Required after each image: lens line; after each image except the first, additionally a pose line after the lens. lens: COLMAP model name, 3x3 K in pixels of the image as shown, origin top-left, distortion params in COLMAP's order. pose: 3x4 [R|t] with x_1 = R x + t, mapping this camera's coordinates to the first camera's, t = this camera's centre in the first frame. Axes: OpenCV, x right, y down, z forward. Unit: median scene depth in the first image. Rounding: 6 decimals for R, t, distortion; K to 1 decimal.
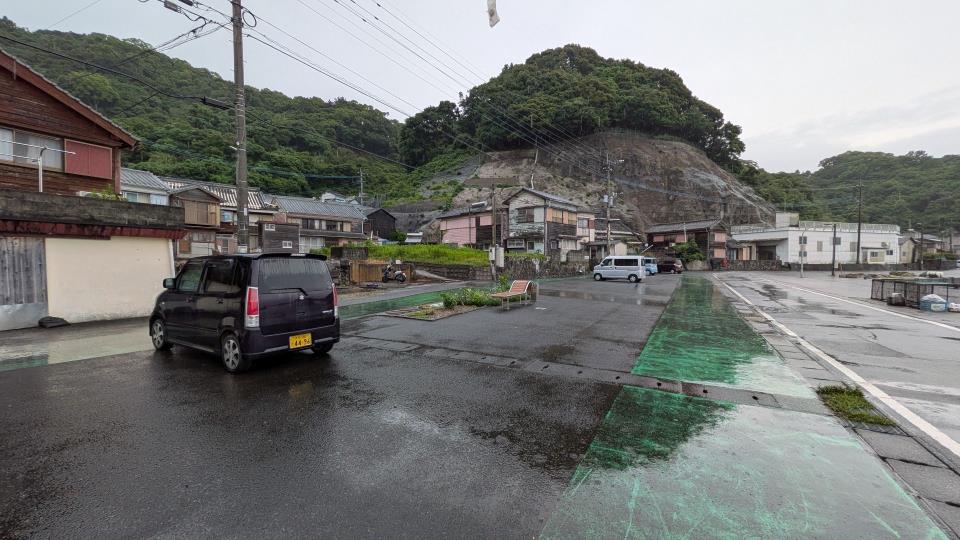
lens RADIAL K [[409.3, 0, 480.0], [0, 409.3, 270.0], [0, 0, 1]] dist [0.000027, -0.000008]
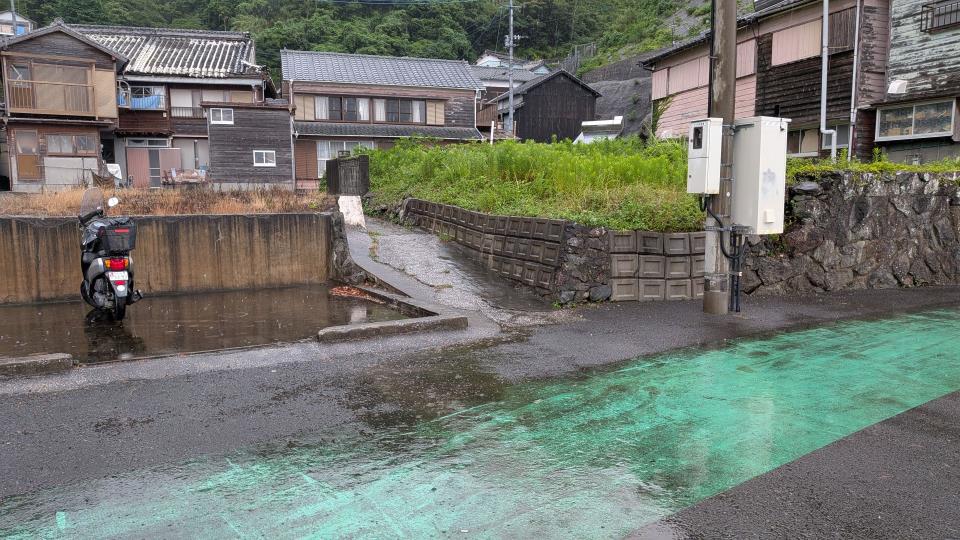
lens RADIAL K [[704.5, 0, 480.0], [0, 704.5, 270.0], [0, 0, 1]] dist [0.071076, -0.122988]
pose [[0.878462, 0.043883, -0.475794, 0.060492], [-0.004042, 0.996421, 0.084438, -0.011801], [0.477796, -0.072252, 0.875495, 0.473075]]
